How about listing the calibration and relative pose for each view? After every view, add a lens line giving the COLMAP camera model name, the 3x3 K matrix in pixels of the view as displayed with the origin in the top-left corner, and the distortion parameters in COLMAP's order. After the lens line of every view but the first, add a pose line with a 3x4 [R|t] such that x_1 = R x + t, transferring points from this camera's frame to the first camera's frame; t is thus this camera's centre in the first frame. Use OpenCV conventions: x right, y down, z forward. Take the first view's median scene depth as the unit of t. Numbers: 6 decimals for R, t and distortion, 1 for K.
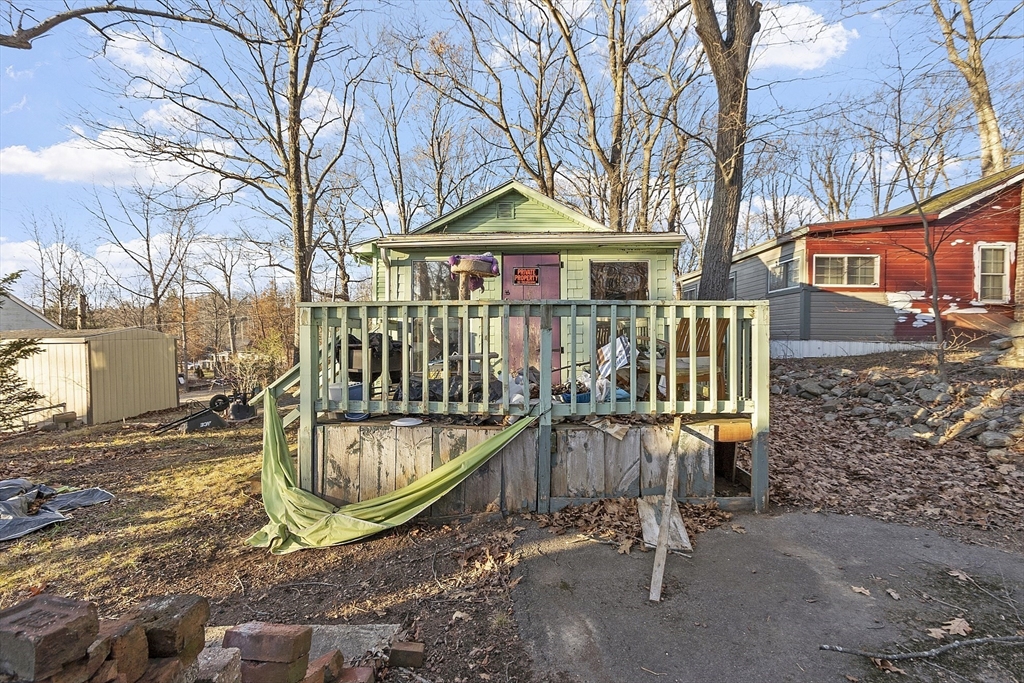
lens RADIAL K [[453.1, 0, 512.0], [0, 453.1, 337.3], [0, 0, 1]] dist [0.002935, -0.000567]
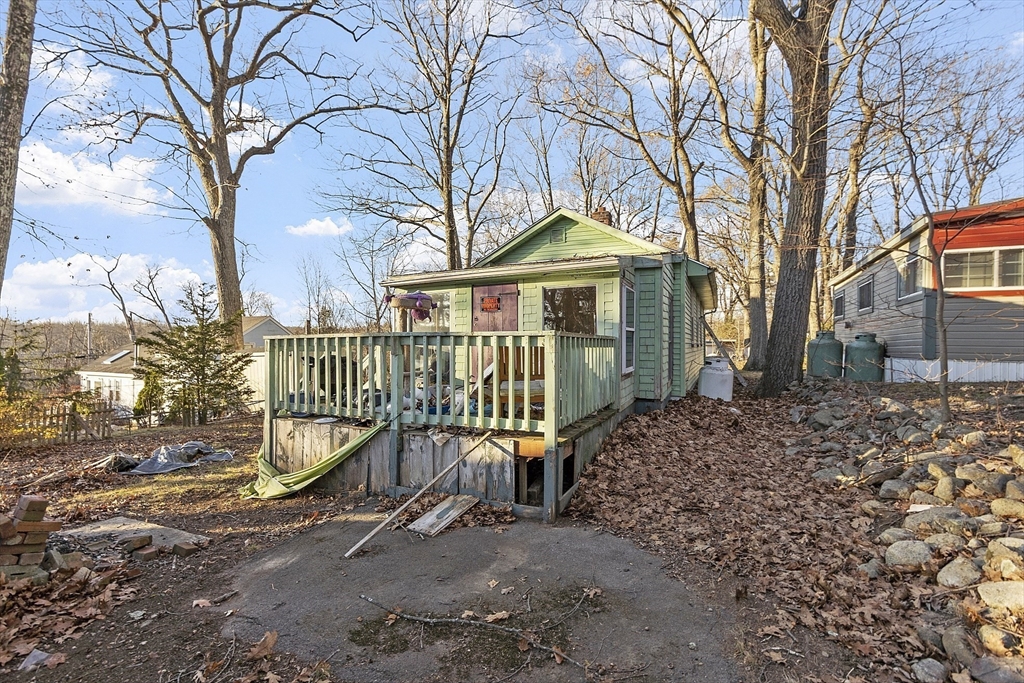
lens RADIAL K [[446.7, 0, 510.1], [0, 446.7, 349.6], [0, 0, 1]] dist [0.003805, 0.000158]
pose [[0.915089, 0.002499, -0.403245, 0.536461], [-0.001593, 0.999995, 0.002584, -0.022712], [0.403250, -0.001722, 0.915088, -0.019170]]
